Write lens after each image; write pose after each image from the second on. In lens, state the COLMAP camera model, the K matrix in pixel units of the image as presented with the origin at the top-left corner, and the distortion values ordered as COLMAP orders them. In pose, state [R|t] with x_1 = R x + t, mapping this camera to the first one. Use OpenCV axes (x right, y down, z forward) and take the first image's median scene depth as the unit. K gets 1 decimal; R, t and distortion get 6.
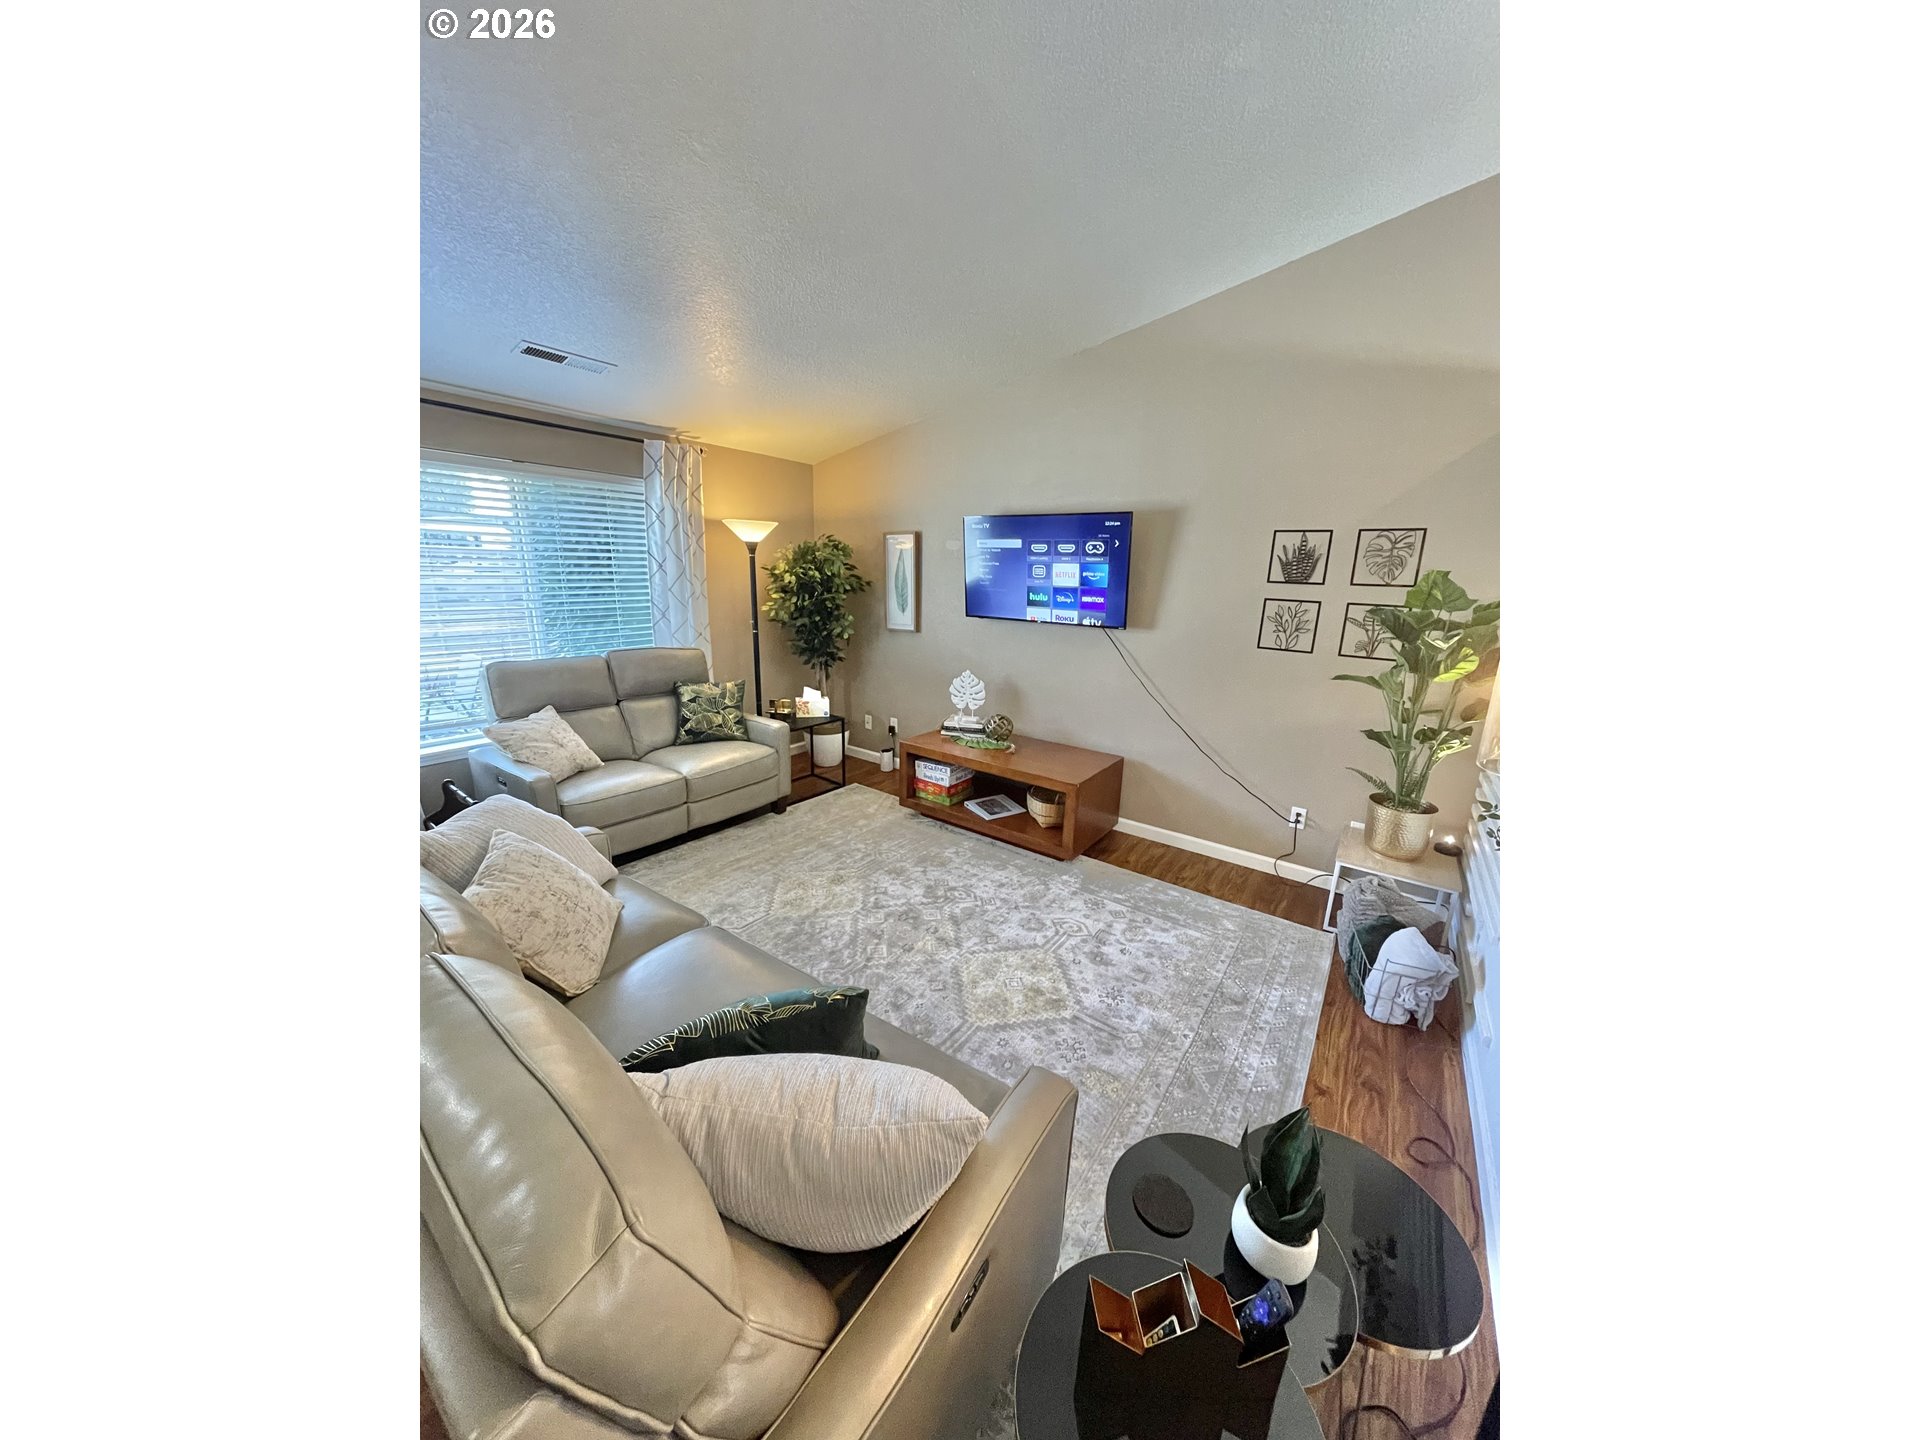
lens RADIAL K [[582.4, 0, 959.6], [0, 582.4, 718.7], [0, 0, 1]] dist [0.000616, -0.000013]
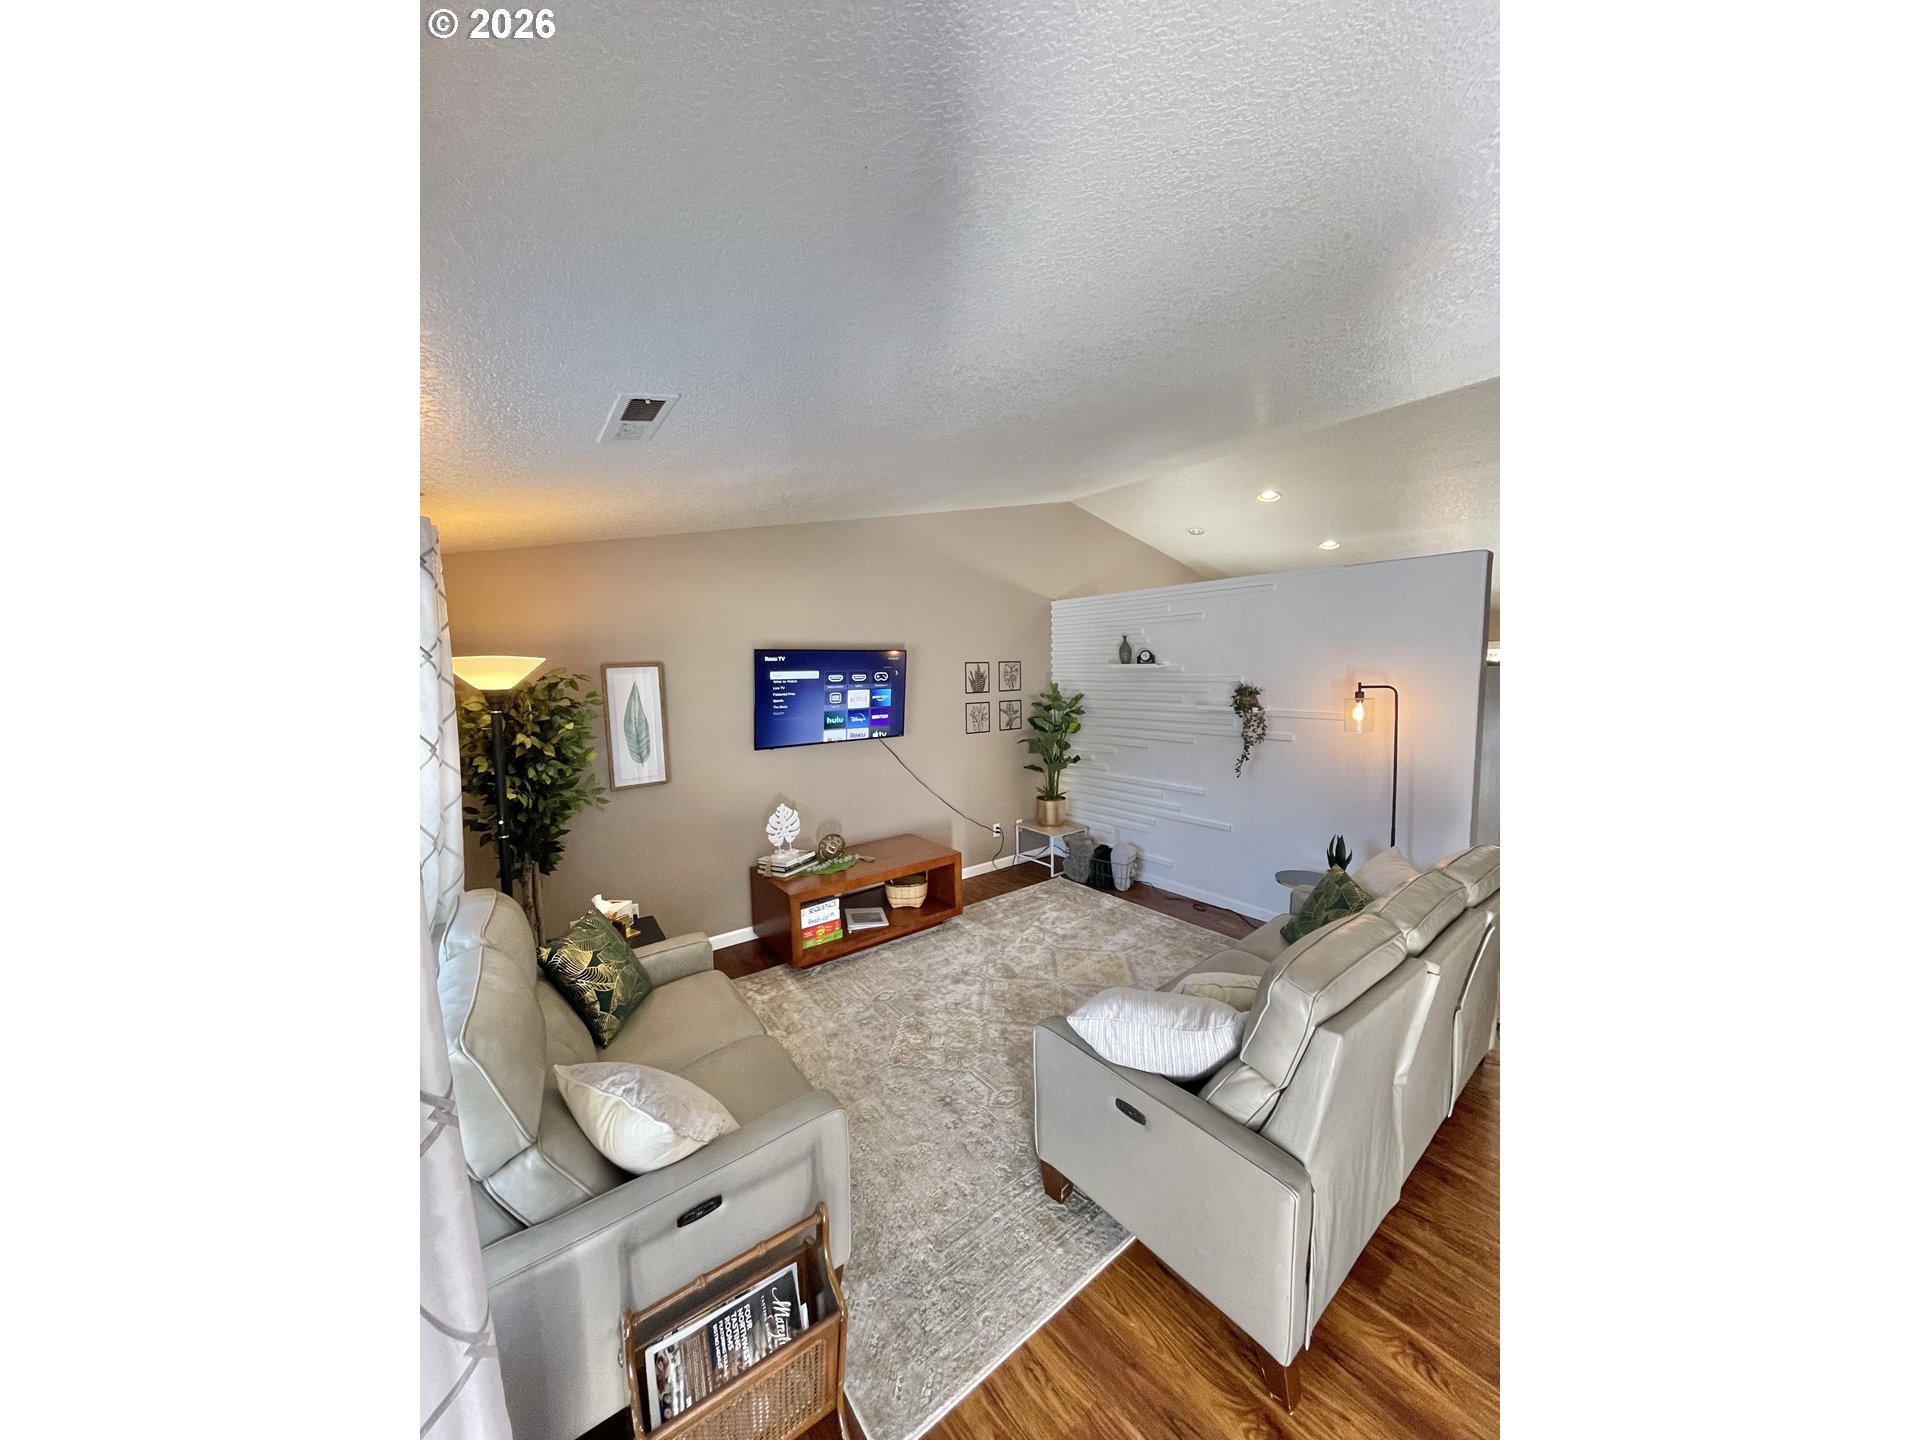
lens RADIAL K [[582.4, 0, 959.6], [0, 582.4, 718.7], [0, 0, 1]] dist [0.000616, -0.000013]
pose [[0.320713, -0.117503, 0.939860, -0.863192], [0.261207, 0.964769, 0.031484, -0.190707], [-0.910447, 0.235401, 0.340106, 0.416619]]
